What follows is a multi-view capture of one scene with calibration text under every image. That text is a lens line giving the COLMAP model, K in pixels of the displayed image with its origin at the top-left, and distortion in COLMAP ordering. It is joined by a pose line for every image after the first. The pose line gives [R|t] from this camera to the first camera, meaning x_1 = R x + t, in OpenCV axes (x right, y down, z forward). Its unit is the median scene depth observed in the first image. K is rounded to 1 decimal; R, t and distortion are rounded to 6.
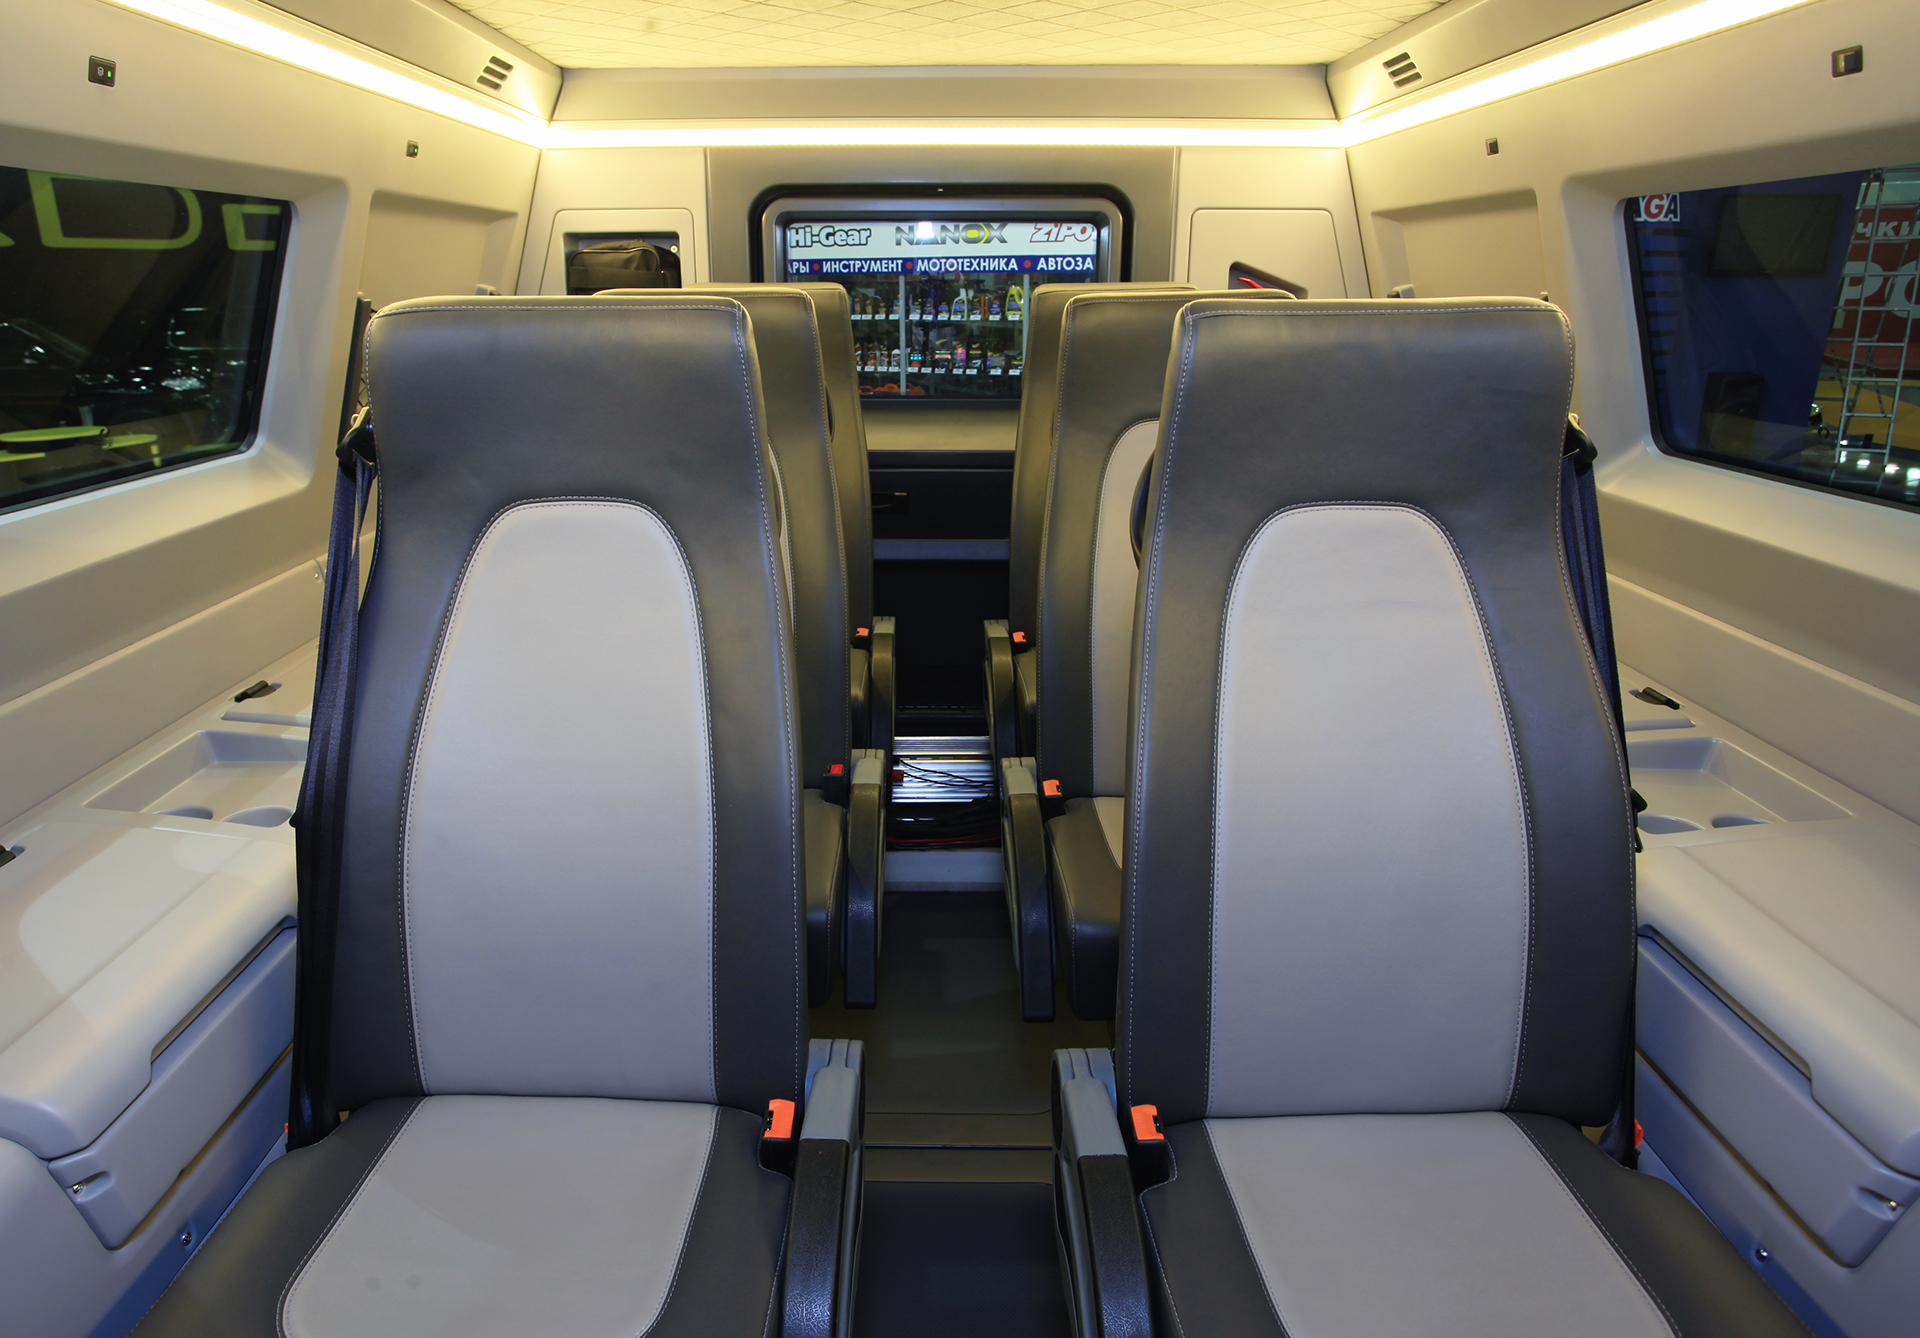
lens RADIAL K [[1290.8, 0, 960.4], [0, 1290.8, 703.7], [0, 0, 1]] dist [-0.009365, -0.003061]
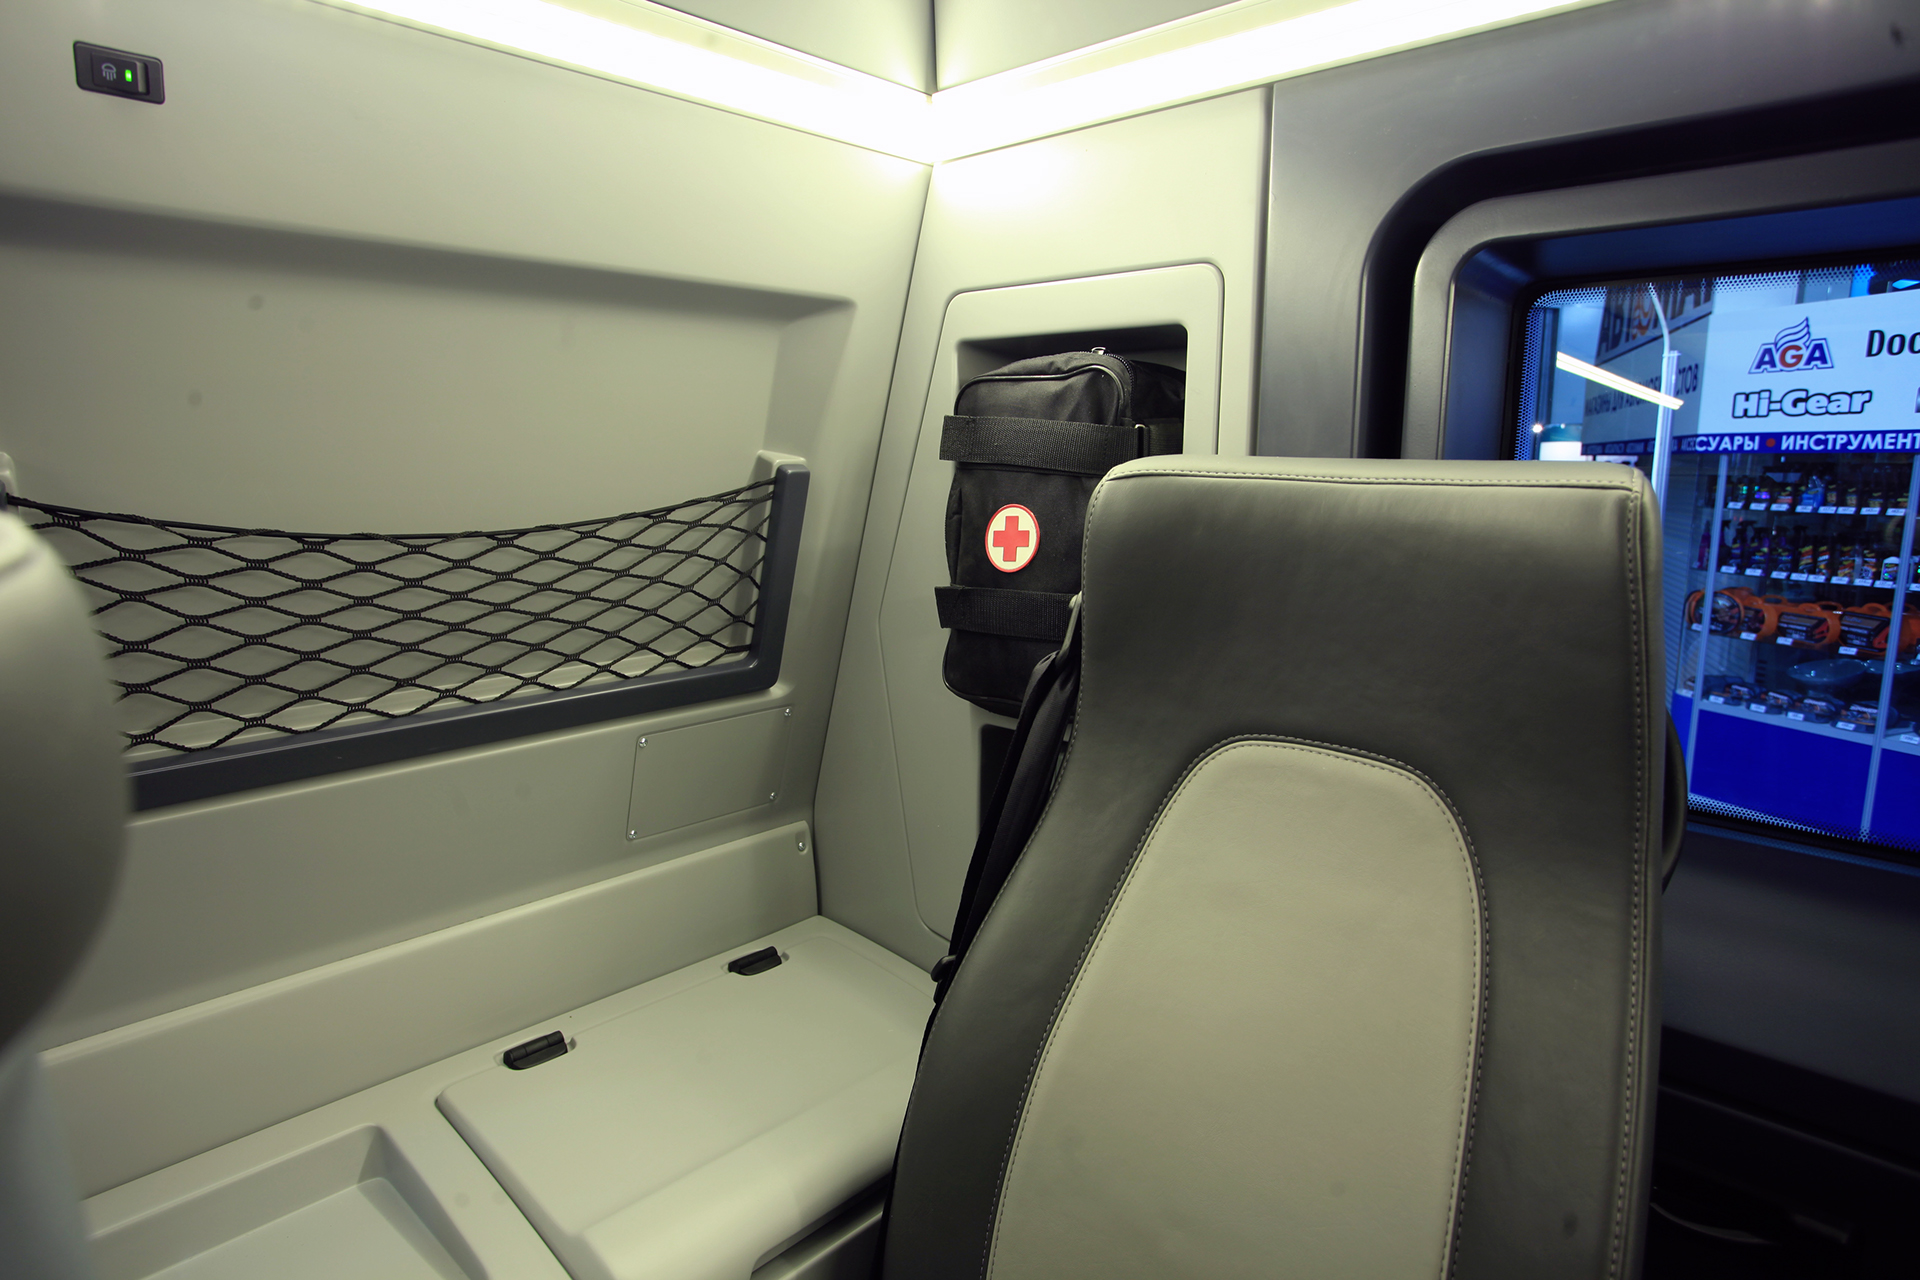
lens RADIAL K [[1103.7, 0, 962.6], [0, 1103.7, 617.8], [0, 0, 1]] dist [-0.001481, -0.000264]
pose [[0.732432, 0.110556, -0.671804, -0.111910], [-0.223659, 0.971037, -0.084043, -0.638908], [0.643056, 0.211811, 0.735945, 1.953398]]
